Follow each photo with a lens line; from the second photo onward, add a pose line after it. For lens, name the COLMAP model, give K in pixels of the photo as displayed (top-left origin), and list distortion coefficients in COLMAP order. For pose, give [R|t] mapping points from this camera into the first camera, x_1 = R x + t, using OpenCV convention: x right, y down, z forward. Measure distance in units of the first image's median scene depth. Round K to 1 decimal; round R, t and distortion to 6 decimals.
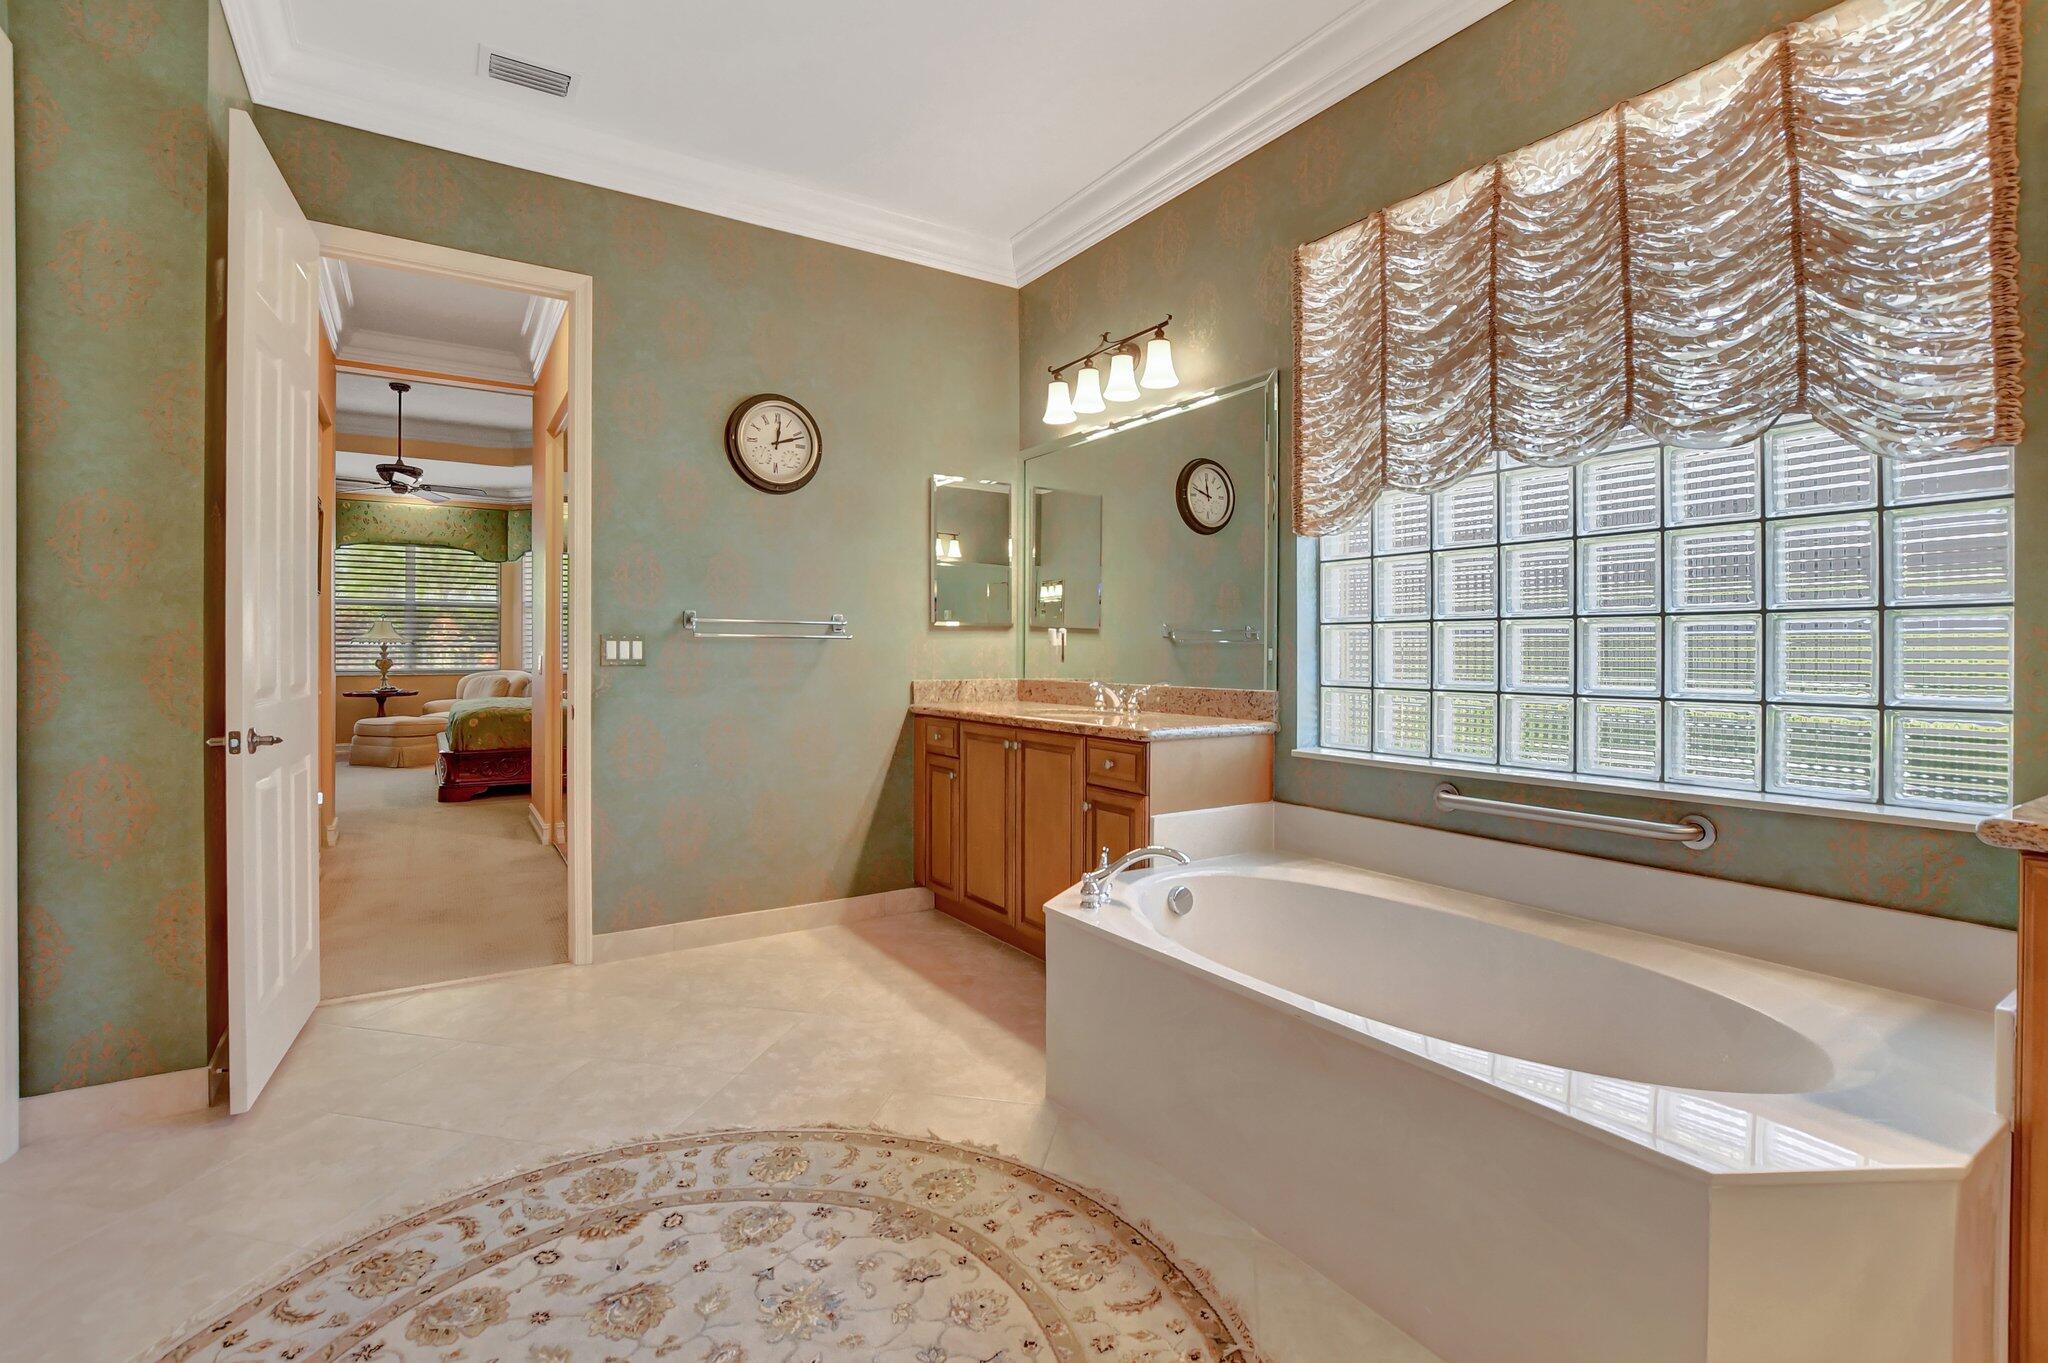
lens RADIAL K [[932.5, 0, 1020.3], [0, 932.5, 638.2], [0, 0, 1]] dist [-0.028892, 0.000902]
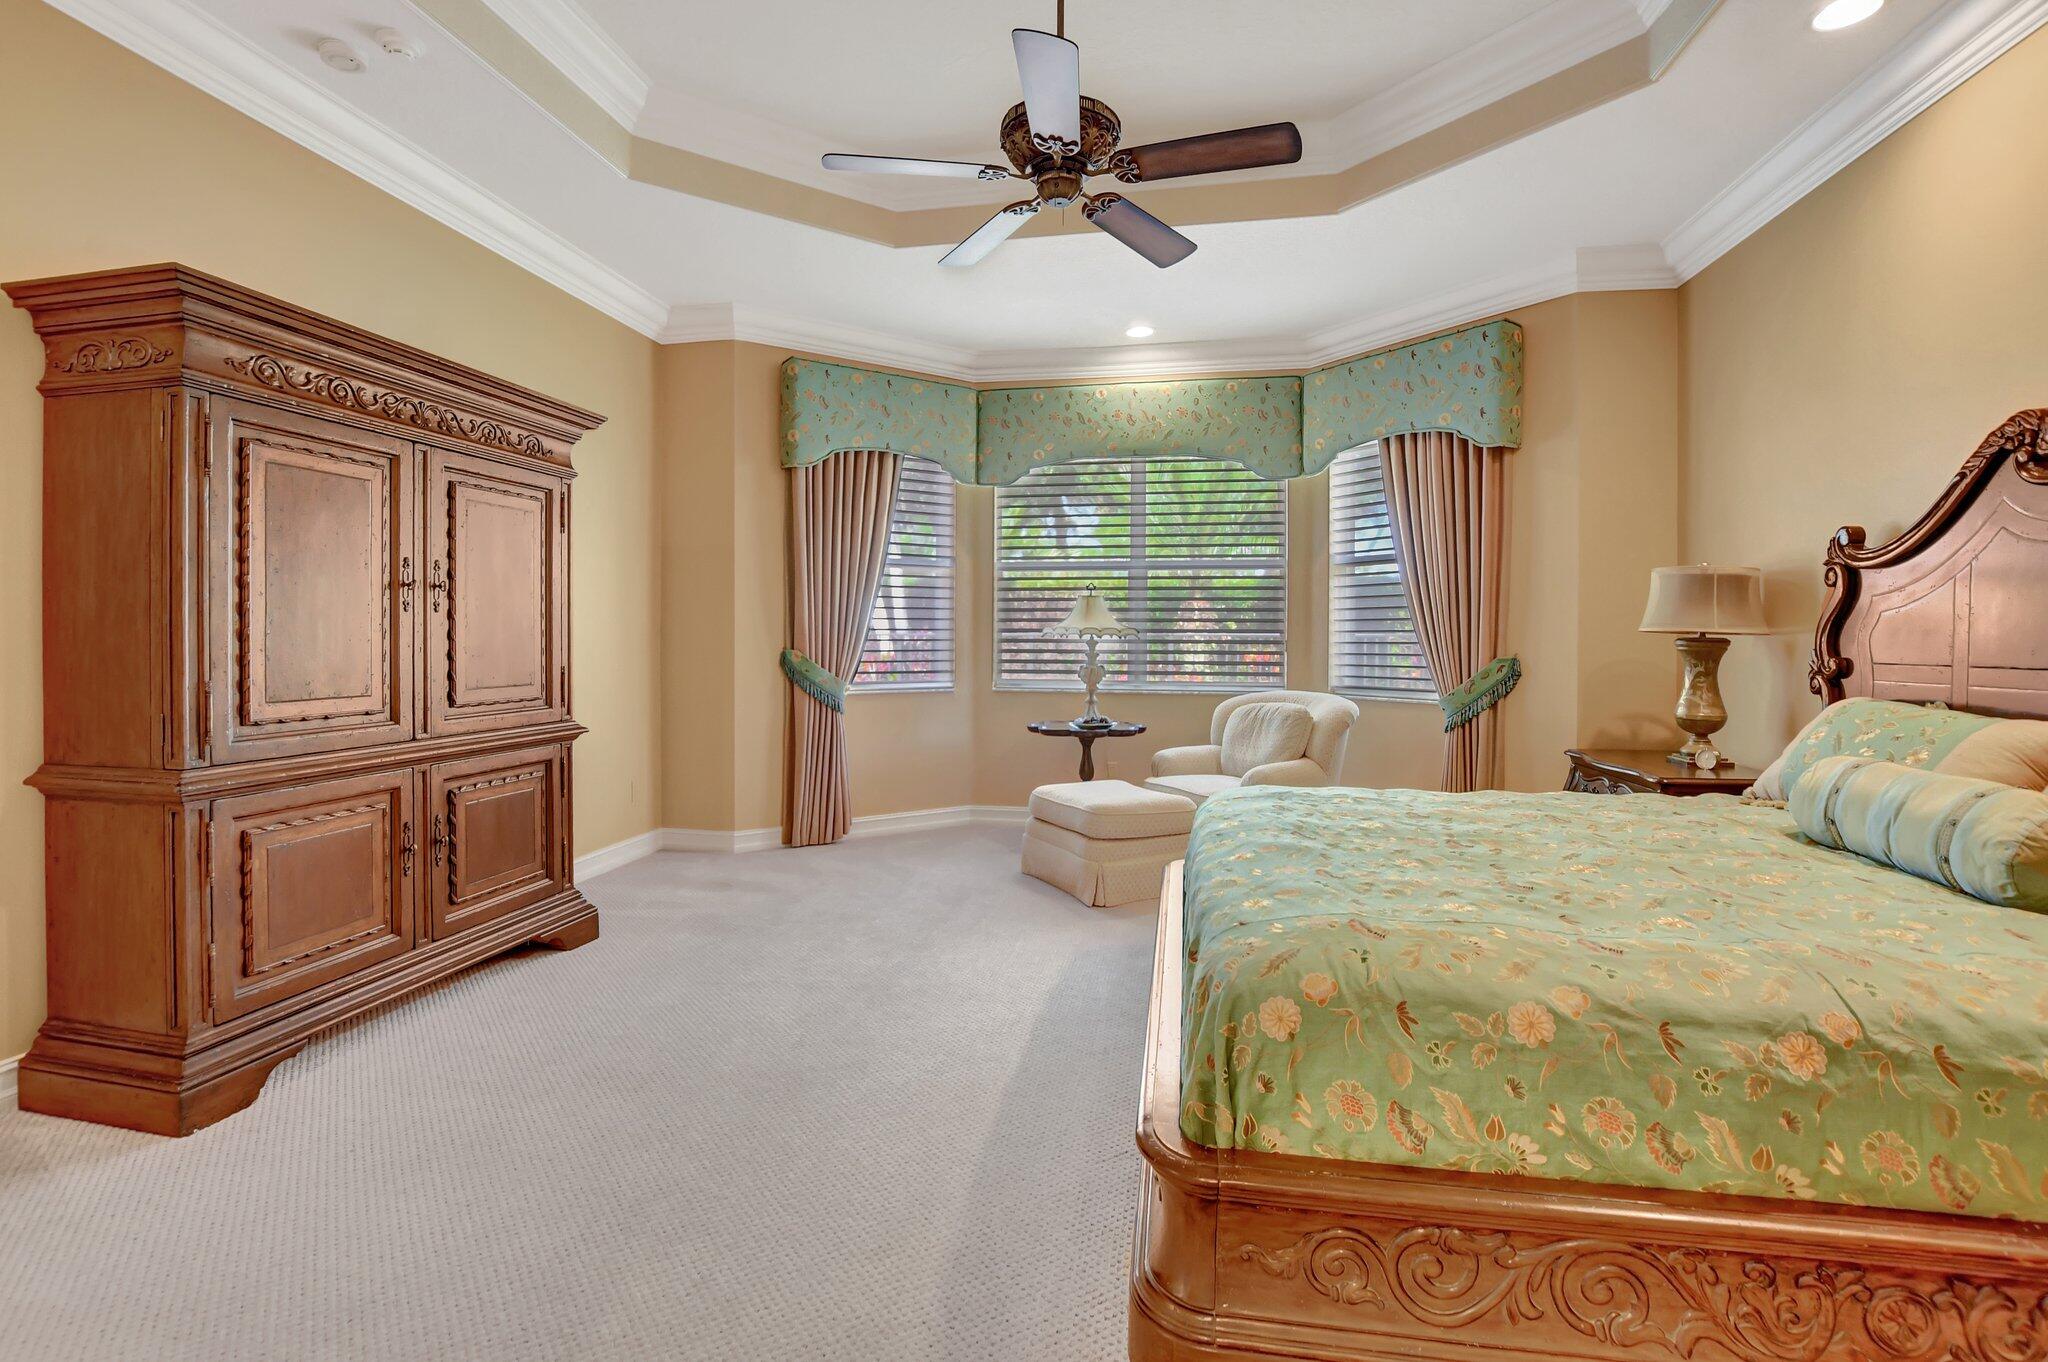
lens RADIAL K [[894.8, 0, 1046.4], [0, 894.8, 666.3], [0, 0, 1]] dist [-0.022952, 0.000804]
pose [[0.747089, 0.026350, -0.664201, -0.359636], [-0.004417, 0.999389, 0.034680, 0.001711], [0.664709, -0.022975, 0.746749, 0.586418]]
